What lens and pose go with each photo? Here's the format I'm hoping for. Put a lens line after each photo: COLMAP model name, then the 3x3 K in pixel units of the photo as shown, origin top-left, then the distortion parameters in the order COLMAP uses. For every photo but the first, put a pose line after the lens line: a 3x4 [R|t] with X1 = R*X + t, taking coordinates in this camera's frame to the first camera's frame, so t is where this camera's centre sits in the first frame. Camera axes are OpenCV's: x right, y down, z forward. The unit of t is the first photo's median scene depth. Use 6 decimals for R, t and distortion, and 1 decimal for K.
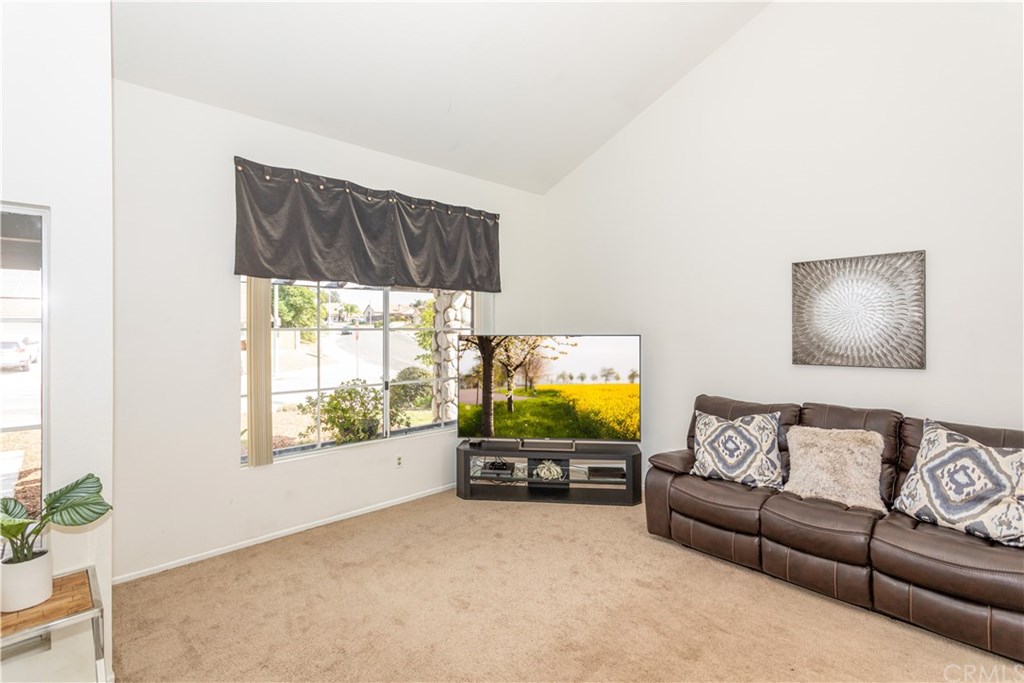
lens RADIAL K [[485.4, 0, 509.4], [0, 485.4, 336.7], [0, 0, 1]] dist [-0.003333, 0.002070]
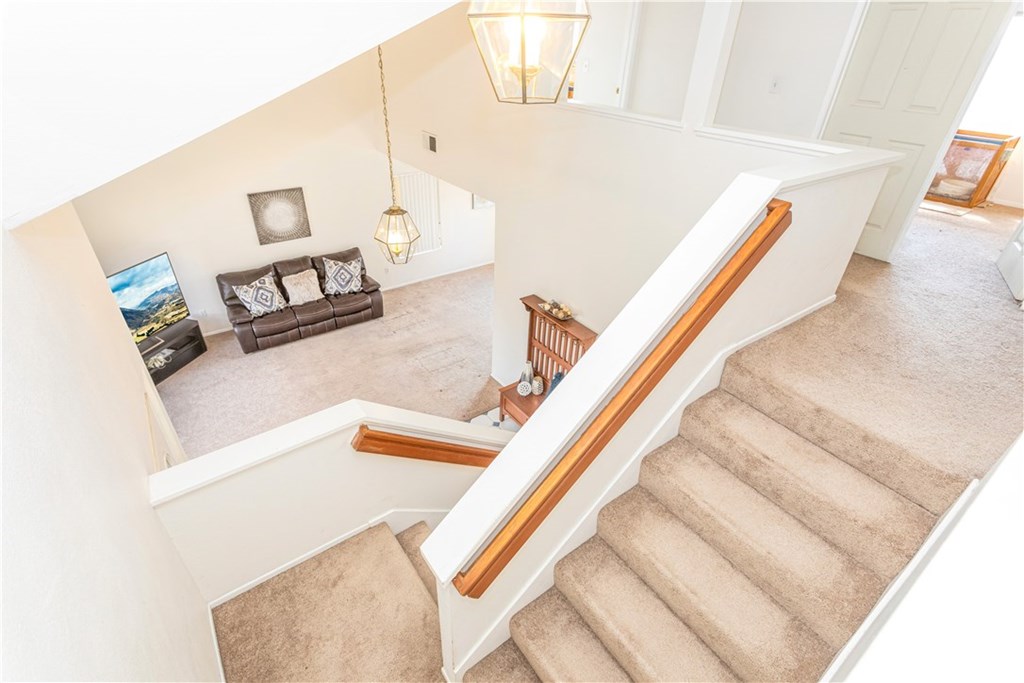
lens RADIAL K [[485.4, 0, 508.6], [0, 485.4, 342.1], [0, 0, 1]] dist [-0.003333, 0.002070]
pose [[0.125874, -0.527068, 0.840449, -1.310520], [-0.027208, 0.845035, 0.534019, -0.780384], [-0.991673, -0.090086, 0.092027, -0.262411]]
